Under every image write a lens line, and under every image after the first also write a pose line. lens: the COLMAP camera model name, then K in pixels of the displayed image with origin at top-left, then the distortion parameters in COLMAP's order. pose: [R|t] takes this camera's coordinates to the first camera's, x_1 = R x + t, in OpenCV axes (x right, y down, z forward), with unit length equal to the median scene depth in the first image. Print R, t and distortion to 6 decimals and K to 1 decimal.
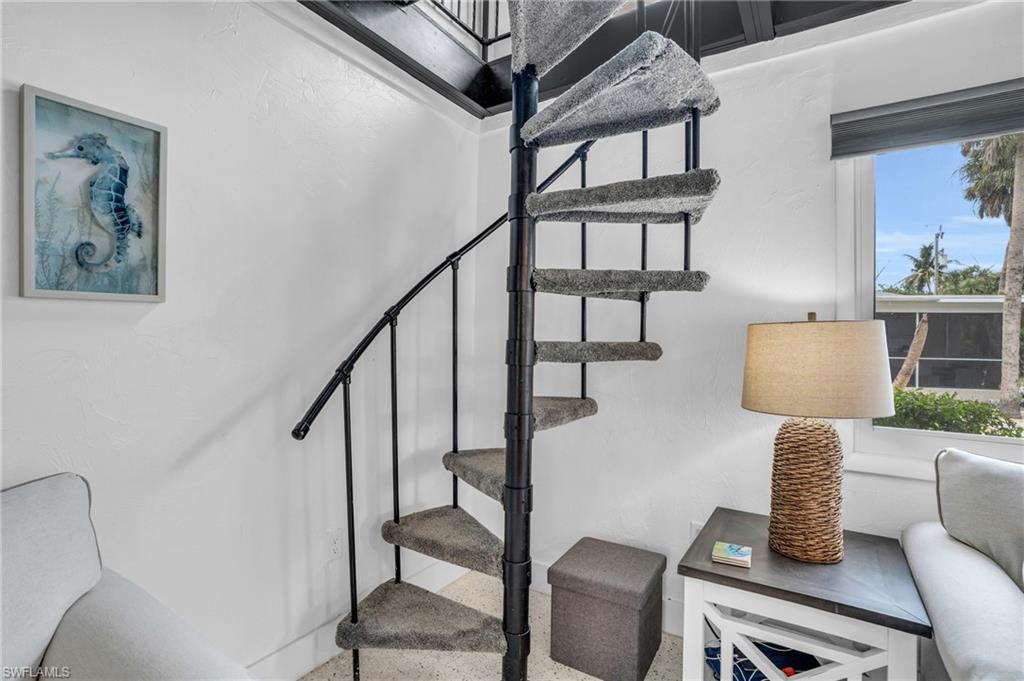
lens RADIAL K [[481.3, 0, 509.0], [0, 481.3, 331.2], [0, 0, 1]] dist [-0.083177, 0.029864]
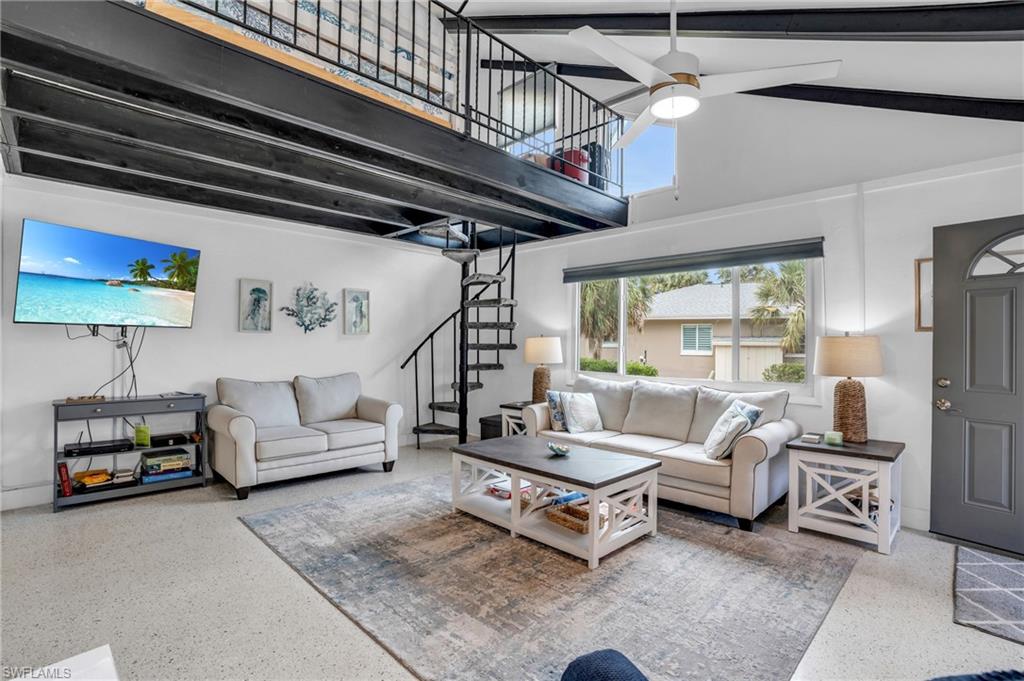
lens RADIAL K [[481.3, 0, 509.0], [0, 481.3, 331.2], [0, 0, 1]] dist [-0.083177, 0.029864]
pose [[0.981021, -0.009350, -0.193678, 1.005726], [0.006746, 0.999878, -0.014101, -0.014132], [0.193786, 0.012527, 0.980964, -2.297298]]
